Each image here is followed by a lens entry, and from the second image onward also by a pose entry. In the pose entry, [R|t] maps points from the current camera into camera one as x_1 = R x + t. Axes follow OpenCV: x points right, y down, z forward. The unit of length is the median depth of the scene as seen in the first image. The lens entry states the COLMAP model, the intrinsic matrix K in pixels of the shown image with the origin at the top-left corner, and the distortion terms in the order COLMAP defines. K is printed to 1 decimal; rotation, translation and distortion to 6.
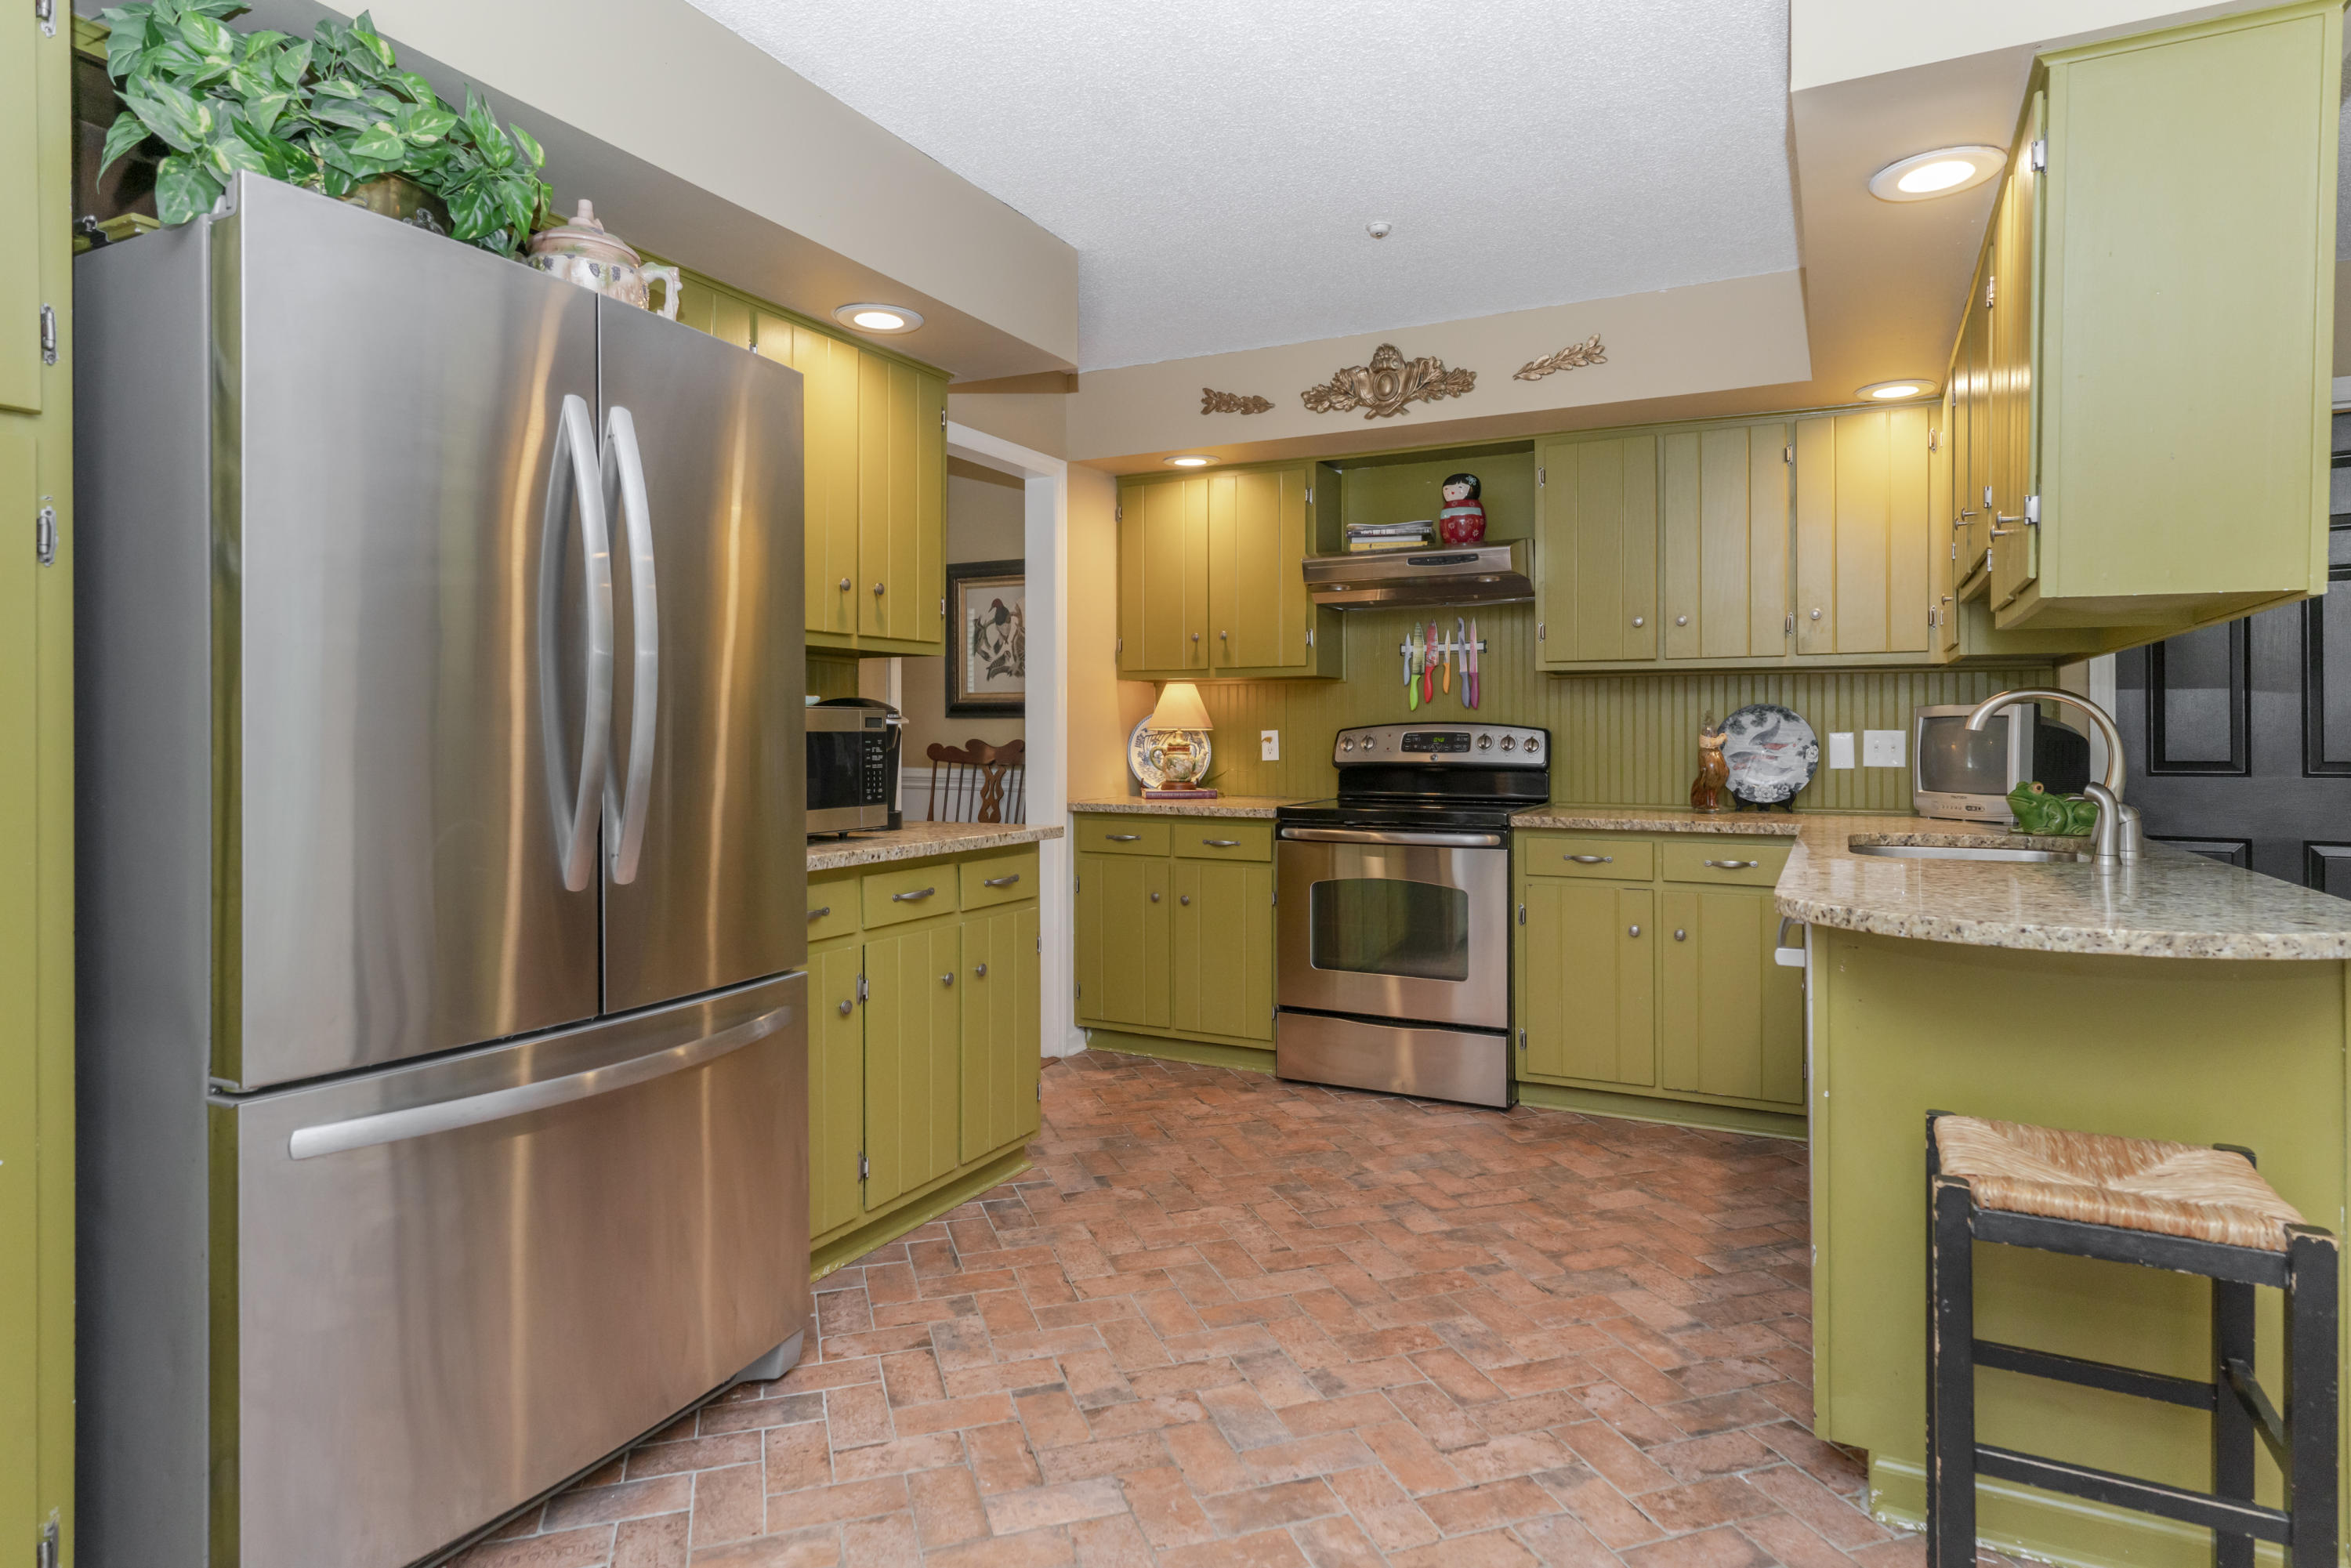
lens RADIAL K [[1268.1, 0, 1178.7], [0, 1268.1, 717.4], [0, 0, 1]] dist [-0.013673, -0.000184]
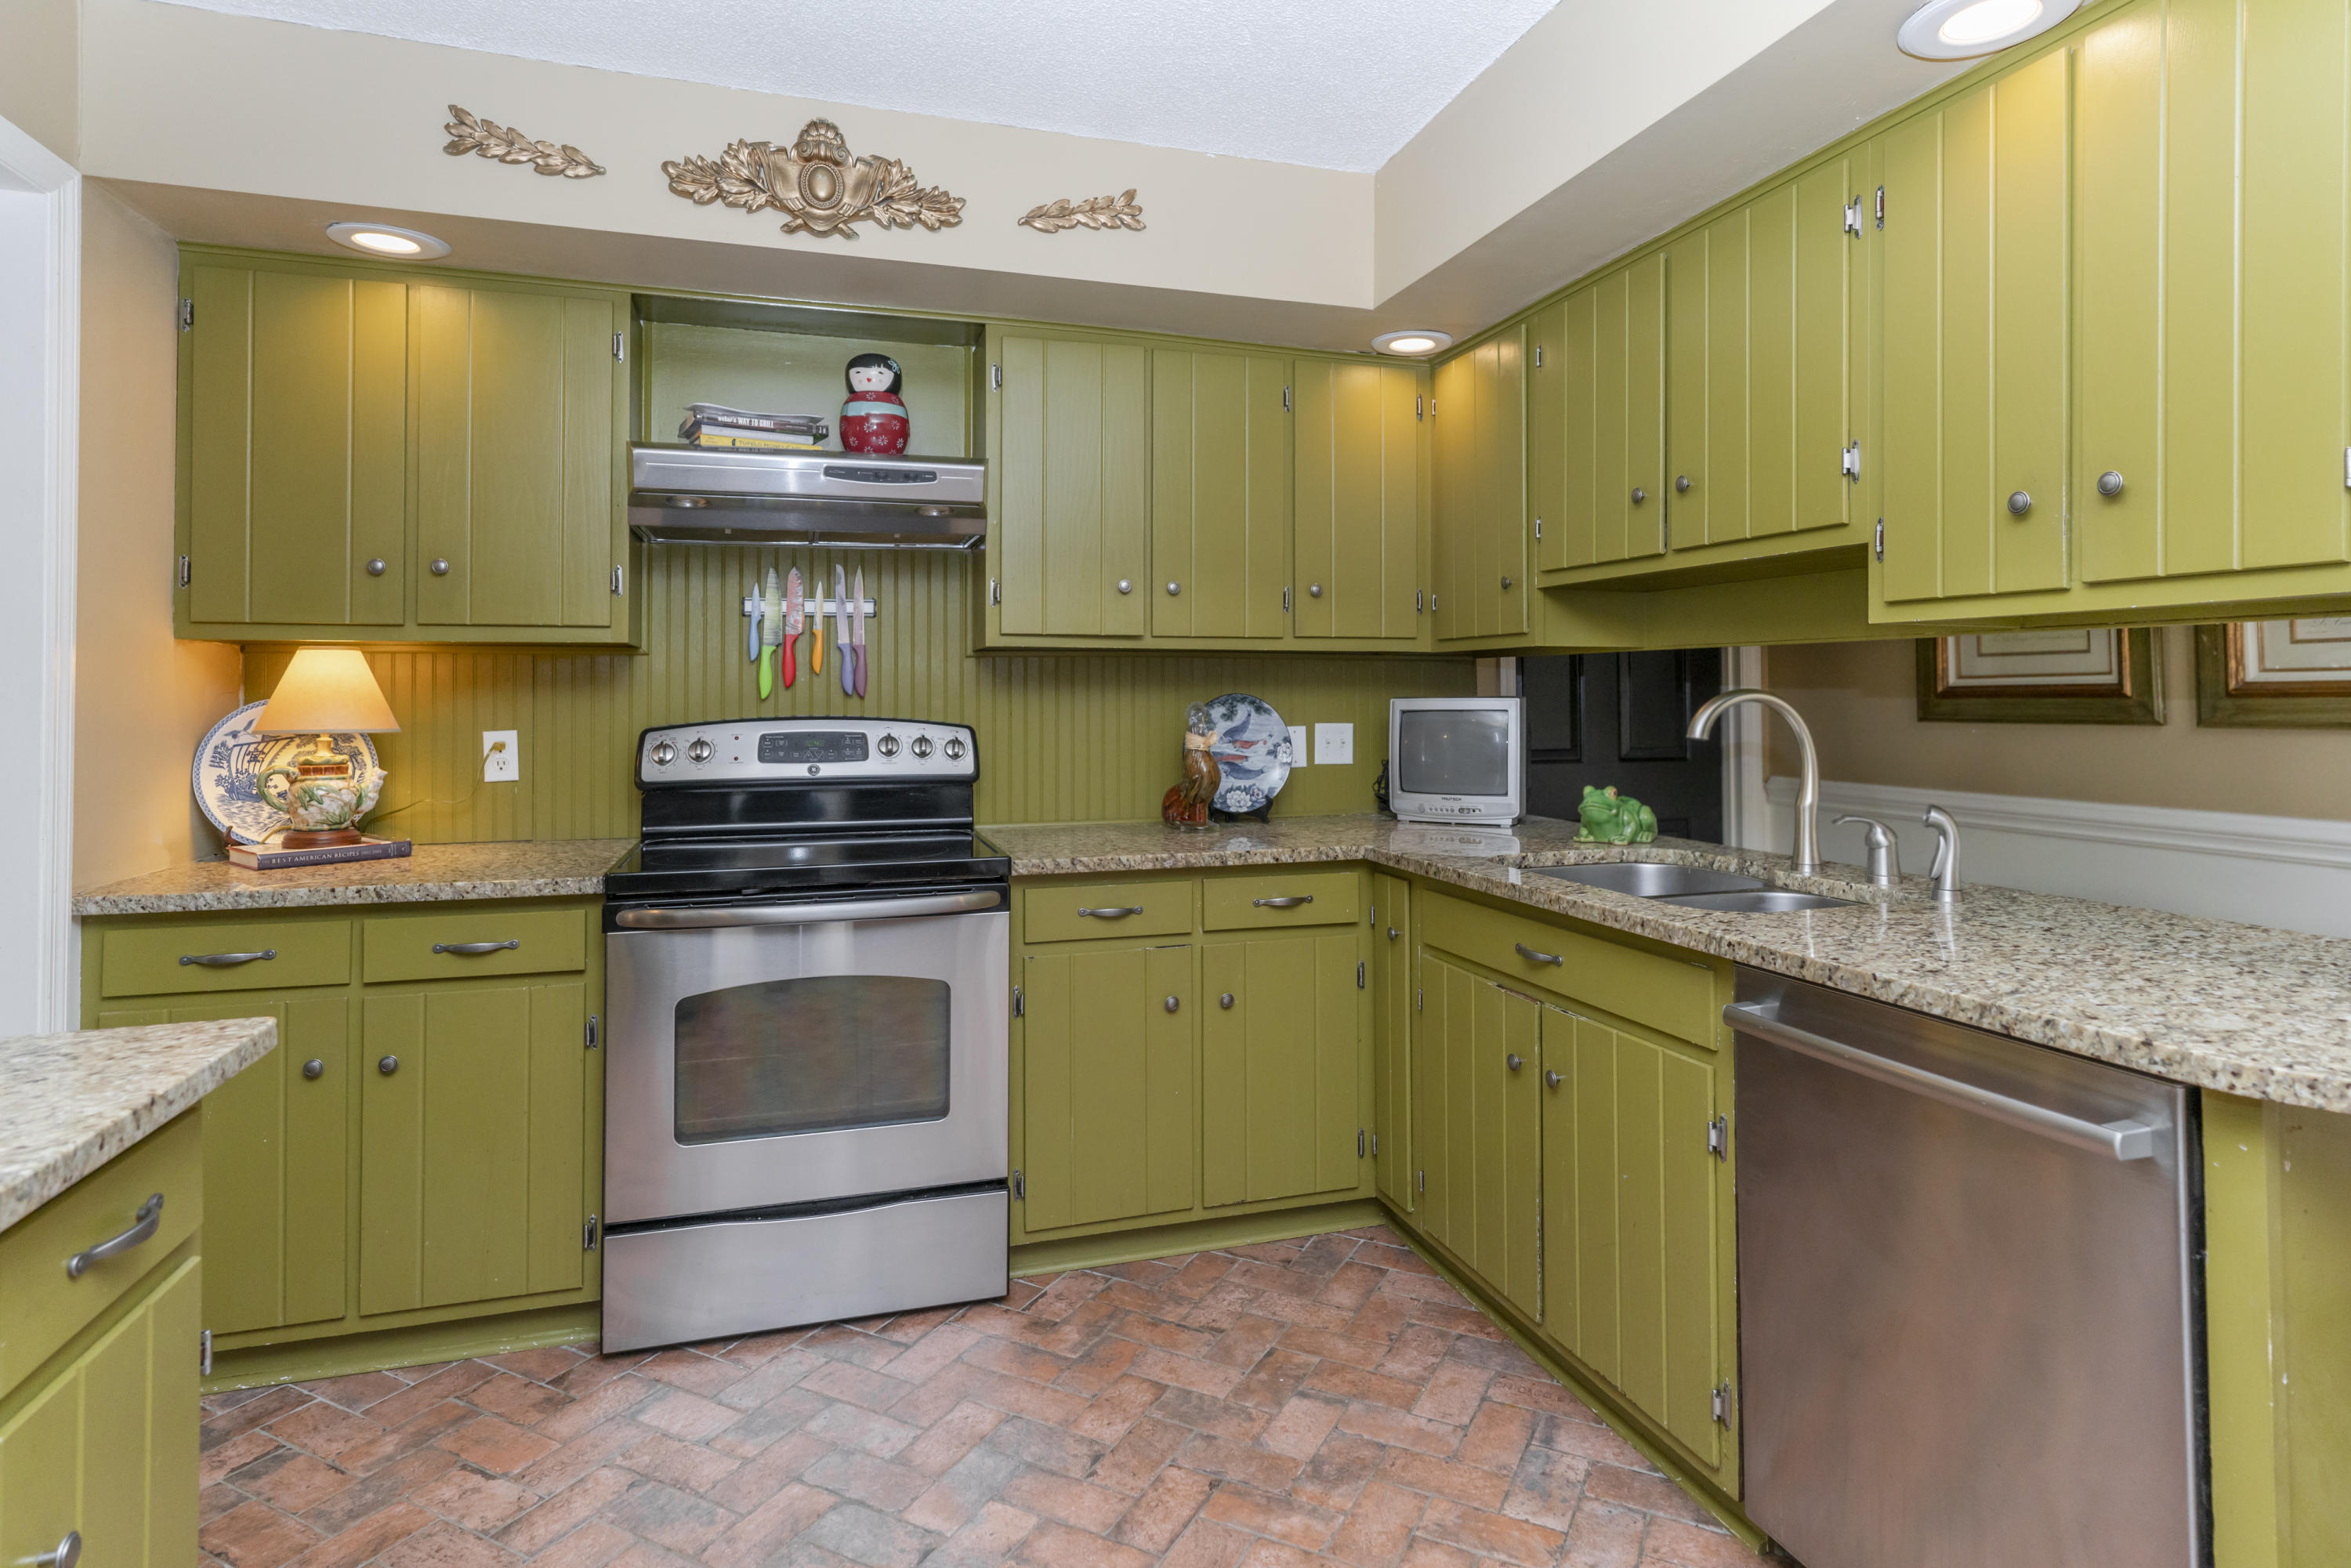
lens RADIAL K [[1233.2, 0, 1175.4], [0, 1233.2, 668.9], [0, 0, 1]] dist [0.000052, 0.000224]
pose [[0.707363, 0.012645, 0.706737, -0.135975], [-0.006646, 0.999915, -0.011240, -0.017127], [-0.706819, 0.003254, 0.707387, 0.437497]]
